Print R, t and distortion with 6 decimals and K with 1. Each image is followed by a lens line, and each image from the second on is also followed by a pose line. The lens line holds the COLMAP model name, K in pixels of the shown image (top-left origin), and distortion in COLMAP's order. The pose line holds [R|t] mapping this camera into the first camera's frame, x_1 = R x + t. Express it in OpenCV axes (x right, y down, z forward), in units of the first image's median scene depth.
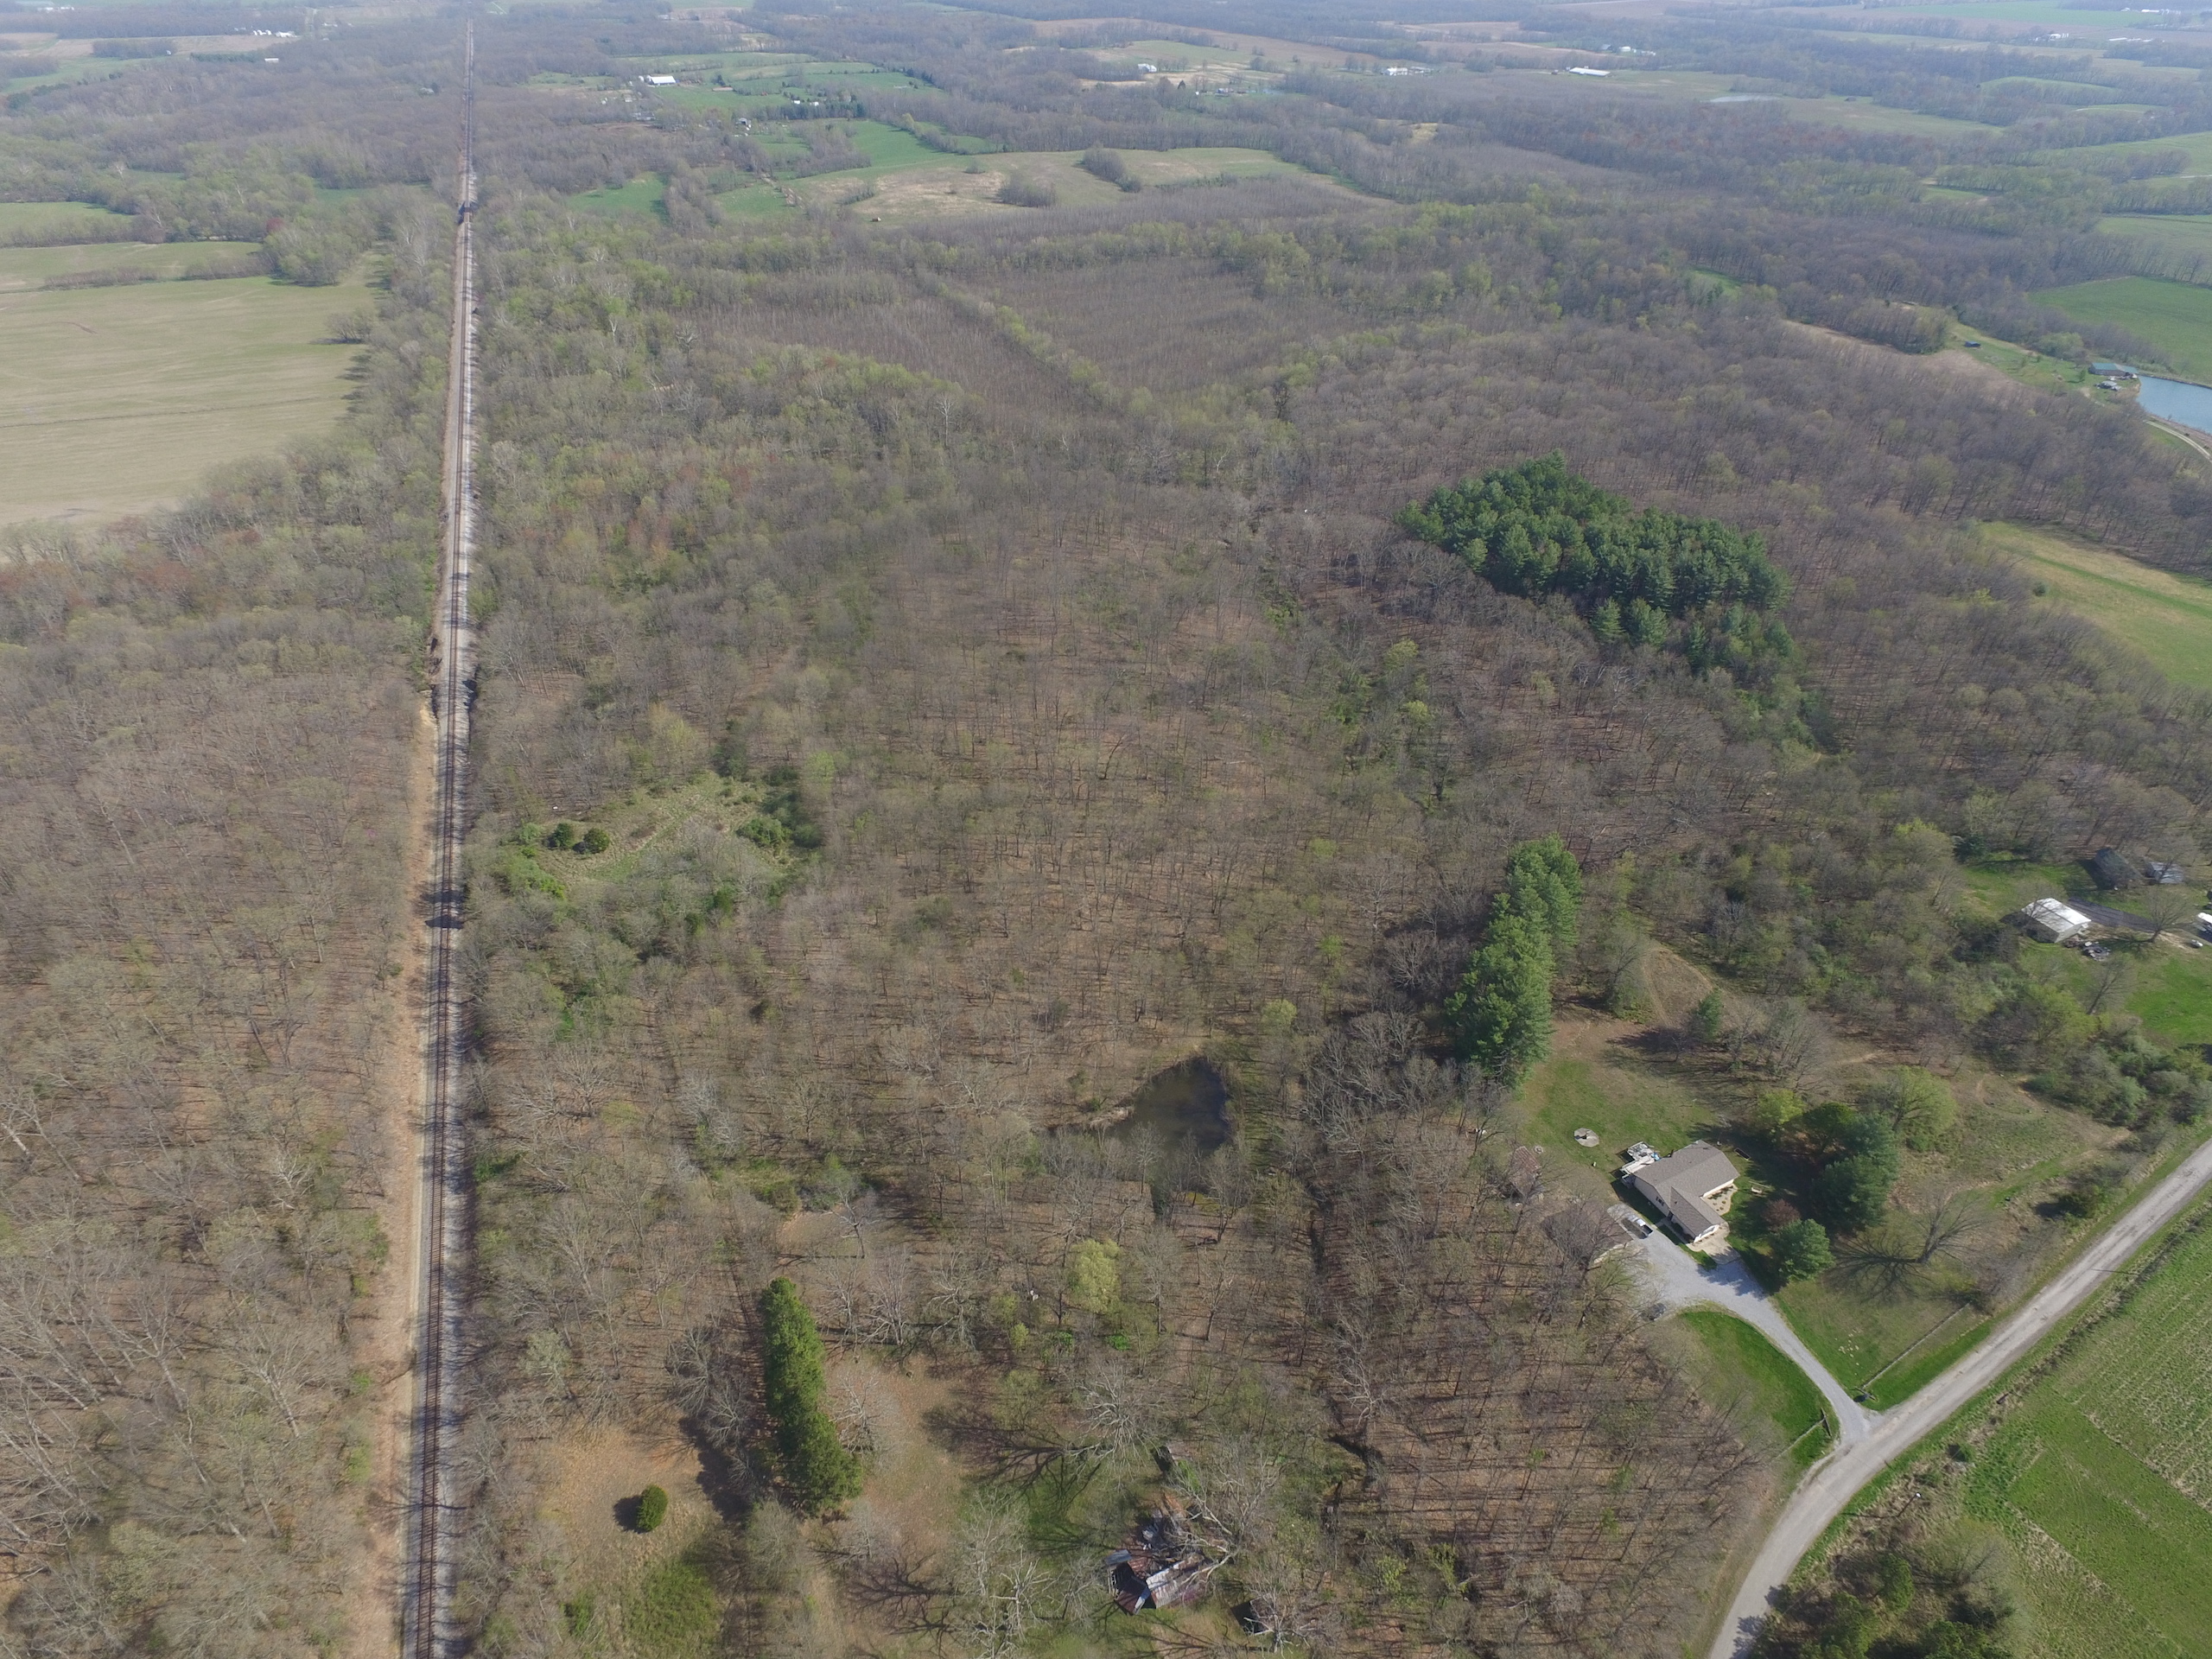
lens RADIAL K [[1279.9, 0, 1100.7], [0, 1279.9, 826.9], [0, 0, 1]] dist [-0.017487, 0.019060]
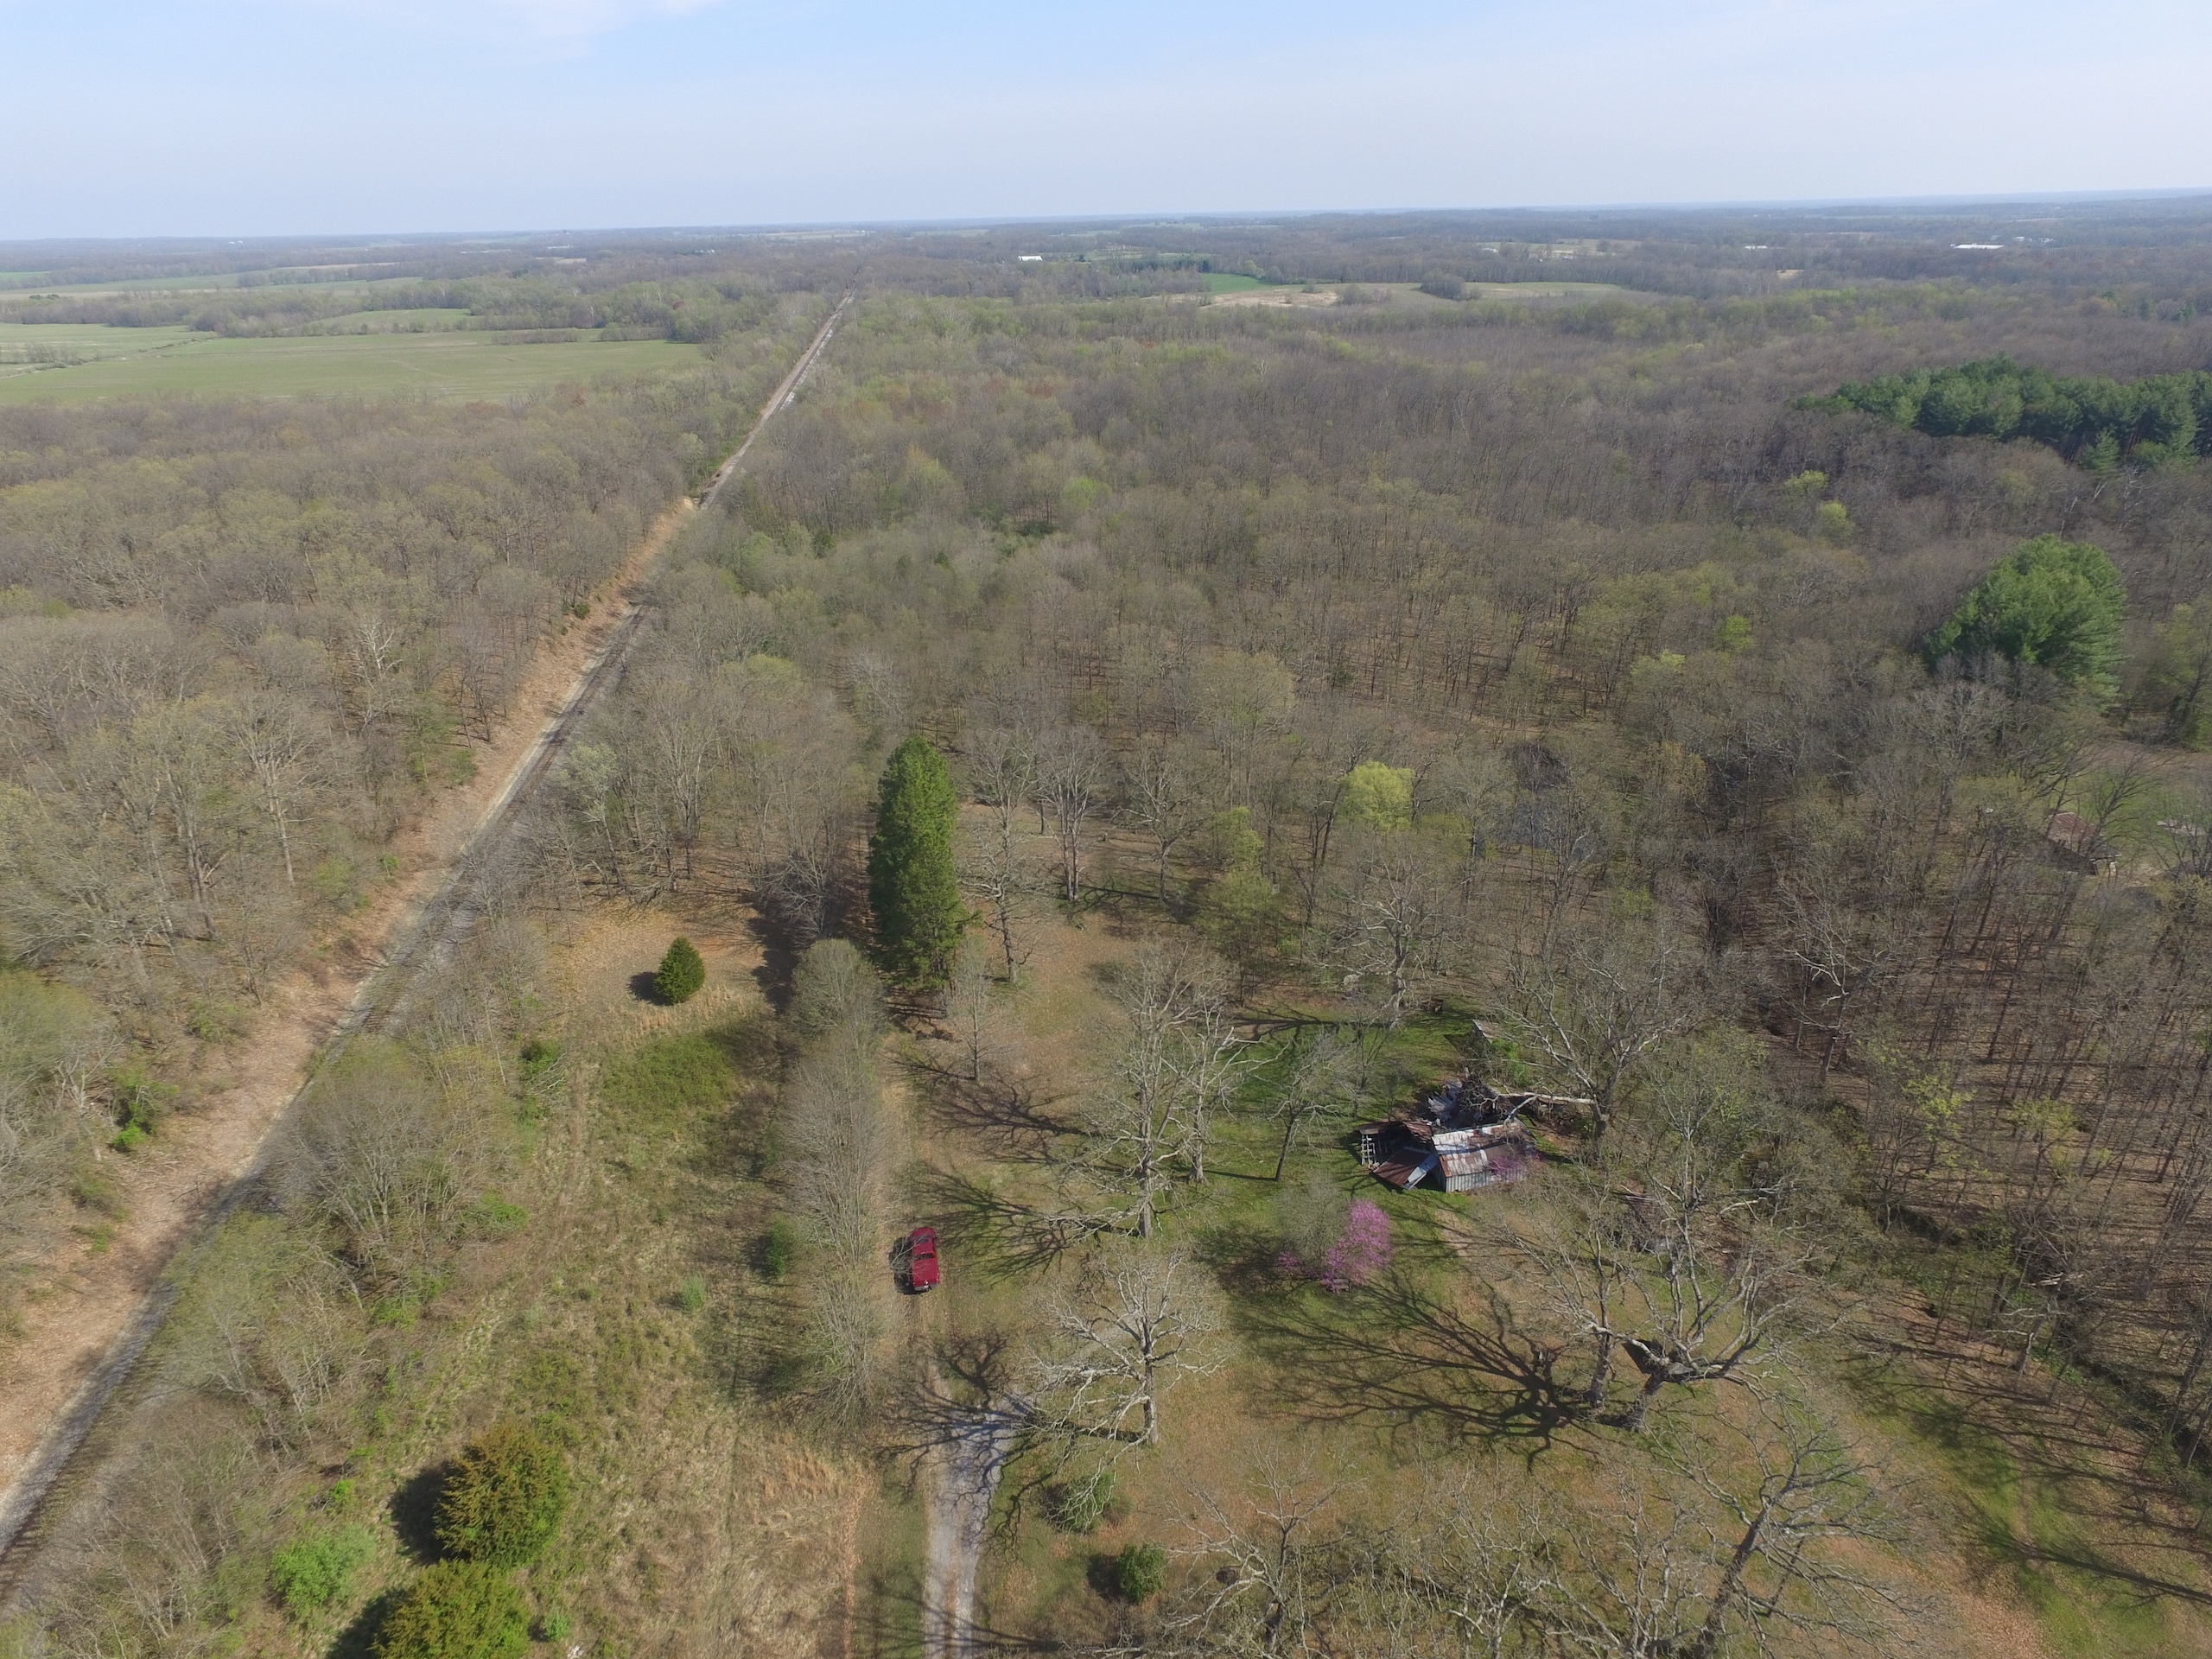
lens RADIAL K [[1279.9, 0, 1100.7], [0, 1279.9, 826.9], [0, 0, 1]] dist [-0.017487, 0.019060]
pose [[0.971306, 0.092970, -0.218907, 0.002121], [-0.128782, 0.979412, -0.155459, 0.277862], [0.199947, 0.179189, 0.963282, 0.198155]]
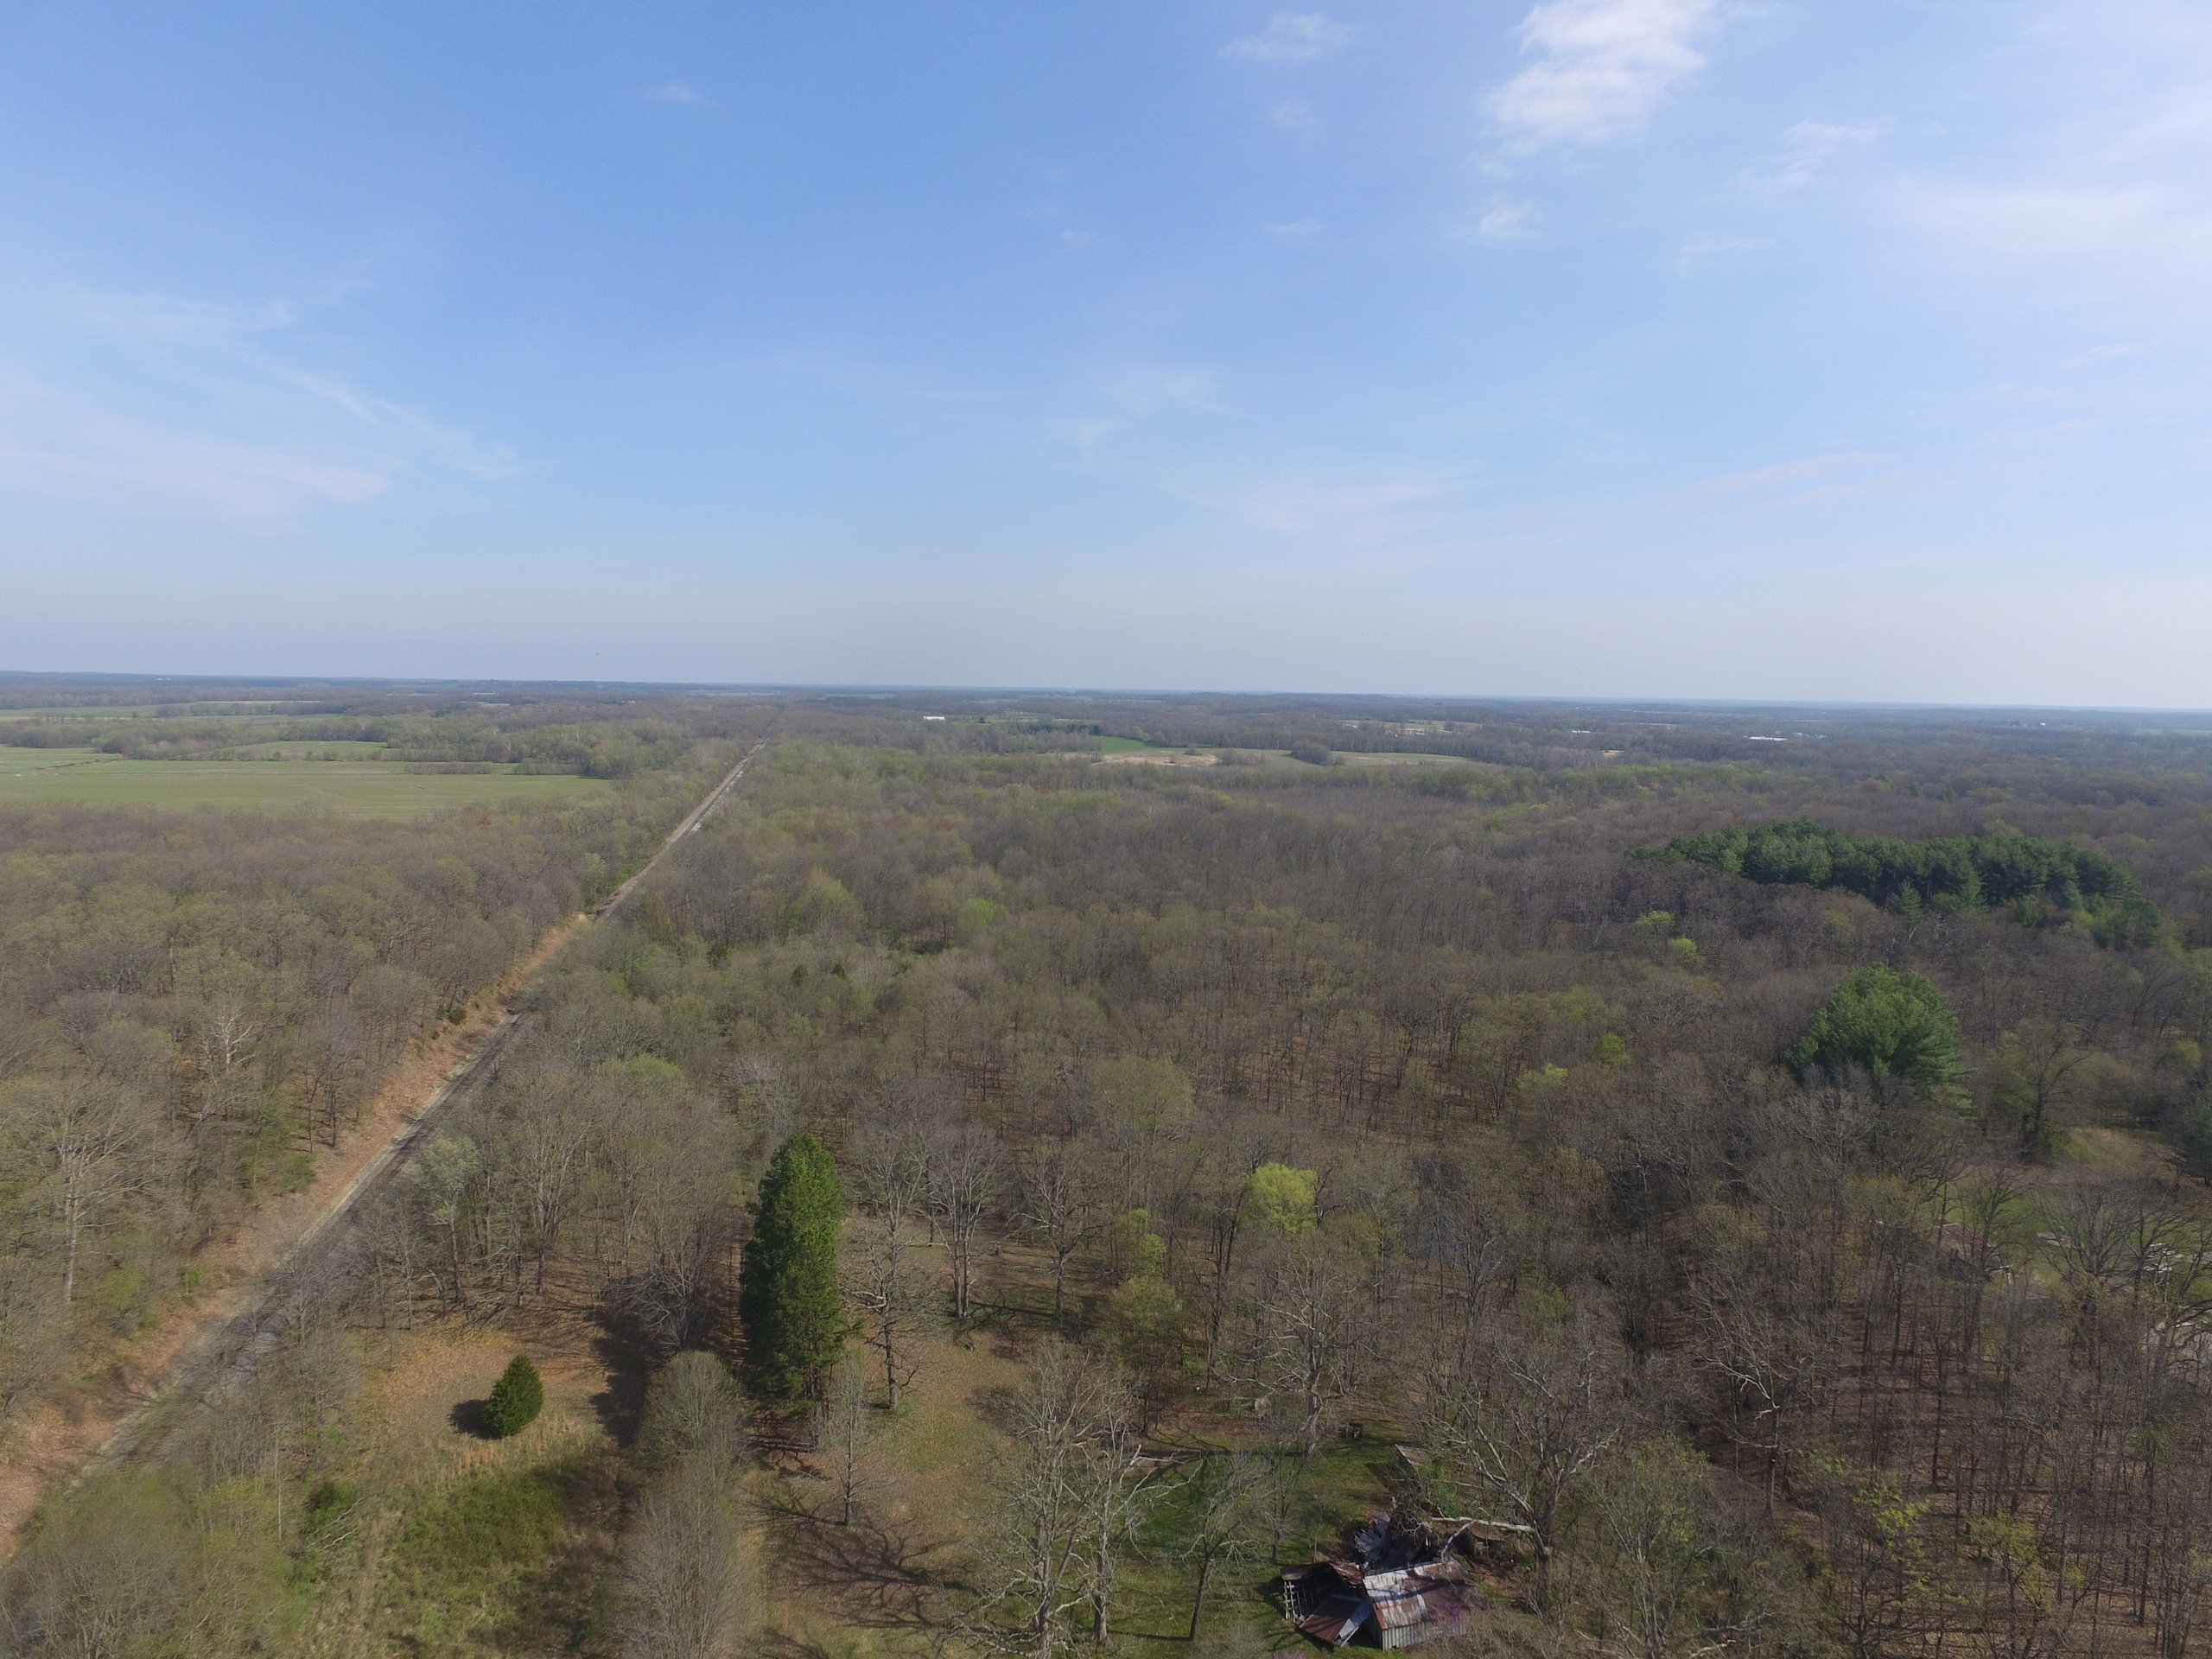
lens RADIAL K [[1279.9, 0, 1100.7], [0, 1279.9, 826.9], [0, 0, 1]] dist [-0.017487, 0.019060]
pose [[0.986631, 0.043224, -0.157132, 0.000036], [-0.114923, 0.868164, -0.482788, 0.289992], [0.115548, 0.494391, 0.861525, 0.201141]]
